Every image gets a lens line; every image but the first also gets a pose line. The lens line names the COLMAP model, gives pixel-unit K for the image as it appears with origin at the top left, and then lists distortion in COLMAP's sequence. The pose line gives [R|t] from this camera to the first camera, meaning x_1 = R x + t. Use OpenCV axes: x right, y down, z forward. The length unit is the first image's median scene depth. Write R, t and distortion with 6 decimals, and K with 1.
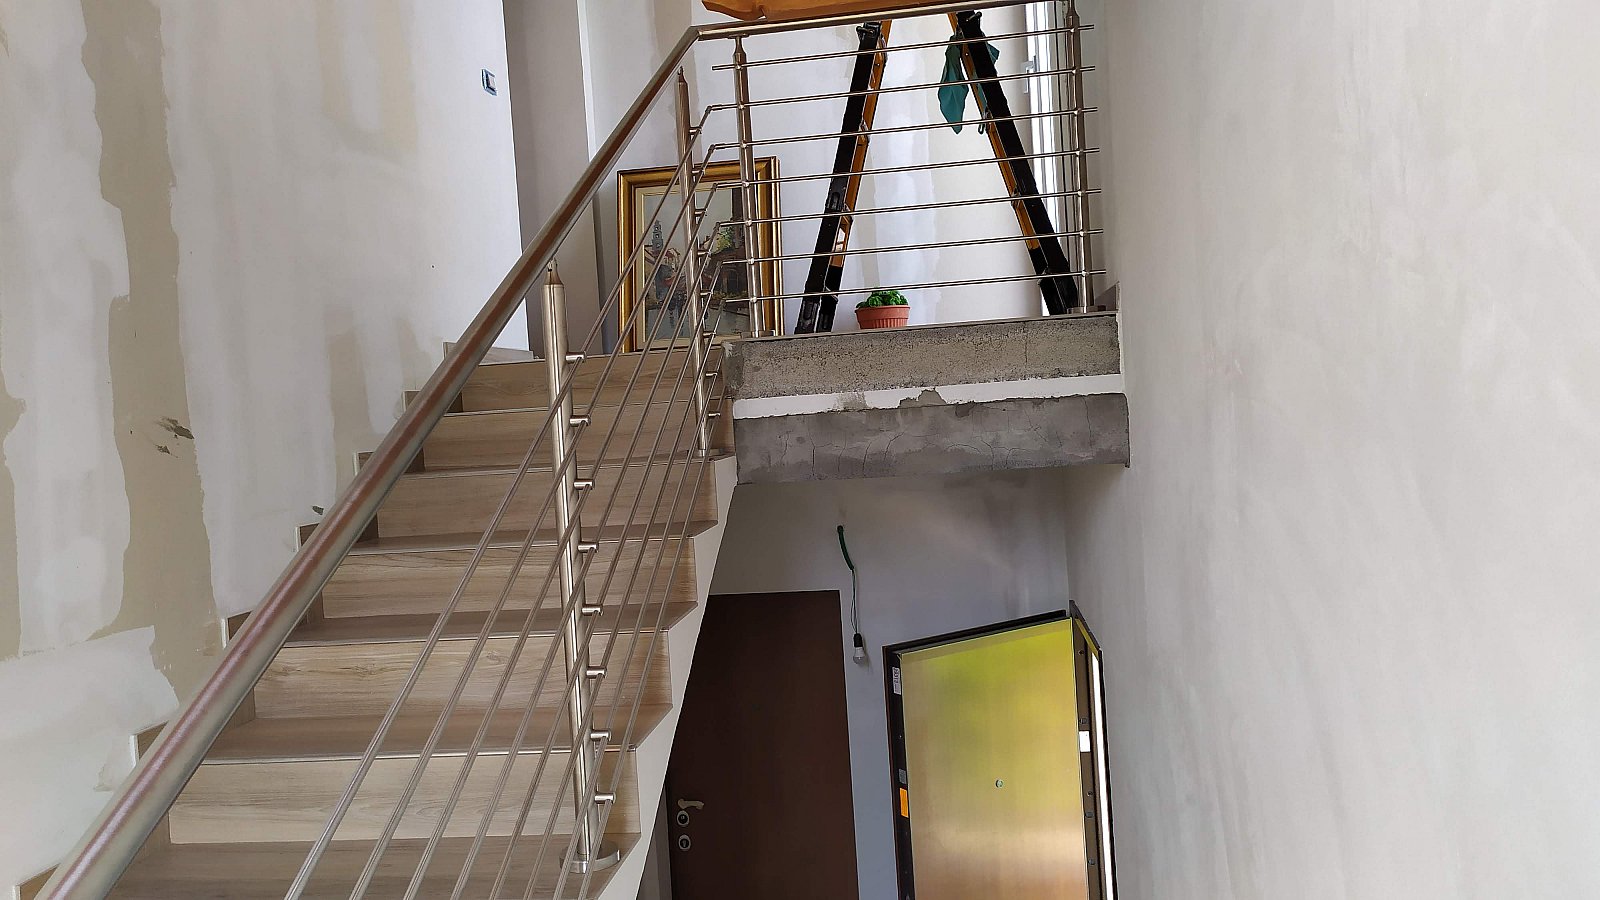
lens RADIAL K [[1211.4, 0, 807.6], [0, 1211.4, 442.0], [0, 0, 1]] dist [0.024046, 0.000589]
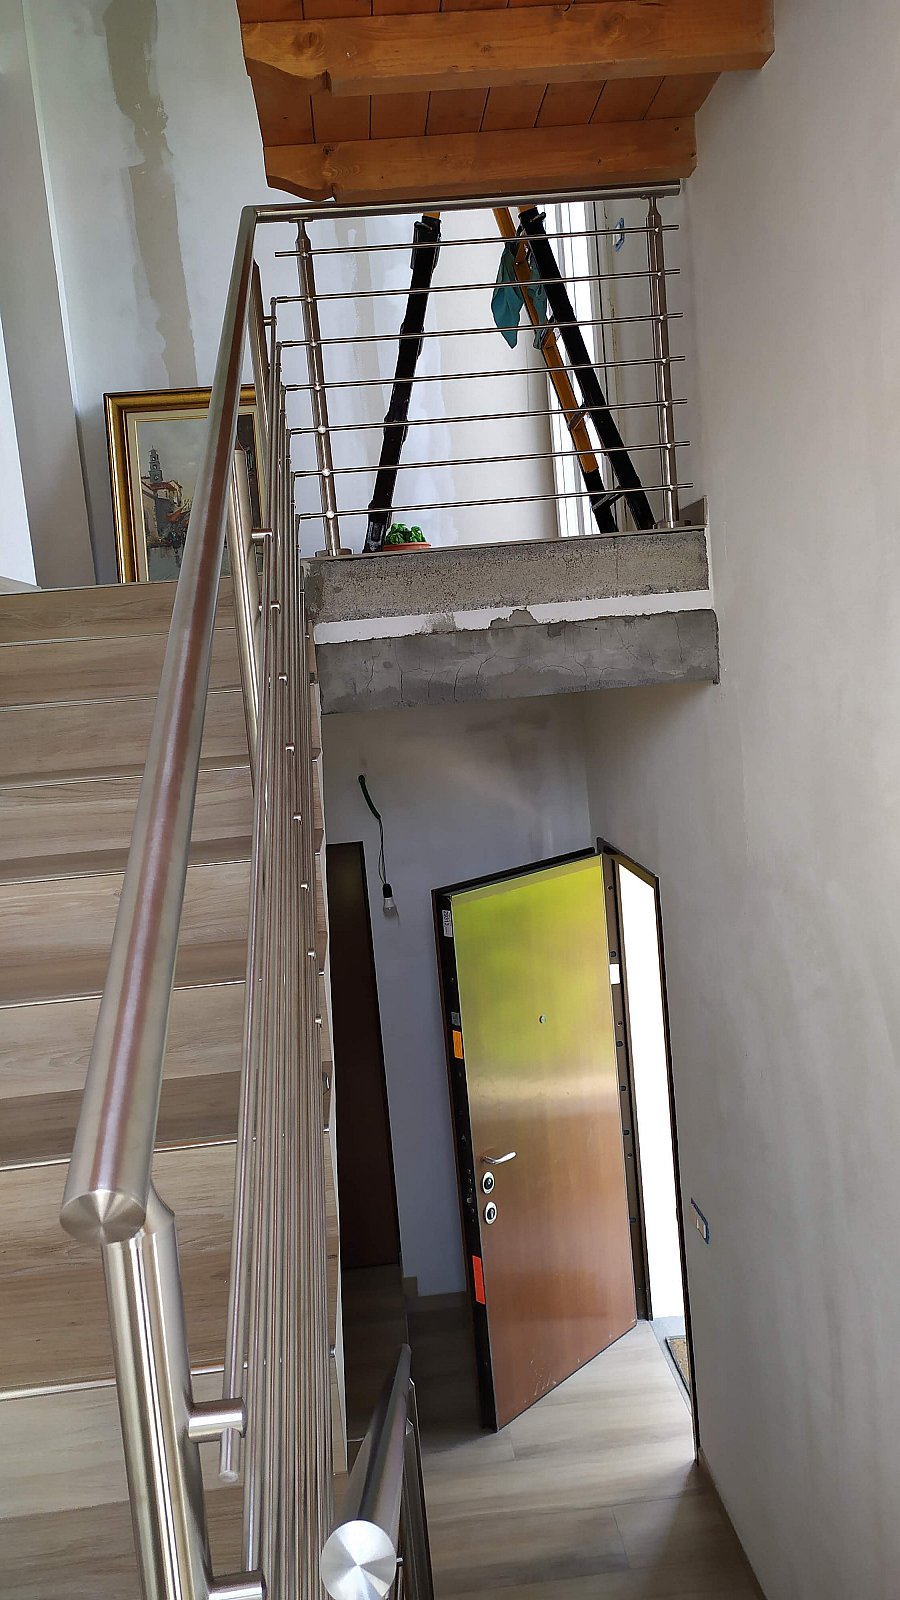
lens RADIAL K [[1211.4, 0, 449.4], [0, 1211.4, 813.8], [0, 0, 1]] dist [0.024046, 0.000589]
pose [[0.978137, -0.045258, 0.202977, -0.155625], [0.030625, 0.996738, 0.074666, 0.044785], [-0.205694, -0.066818, 0.976333, 0.057756]]
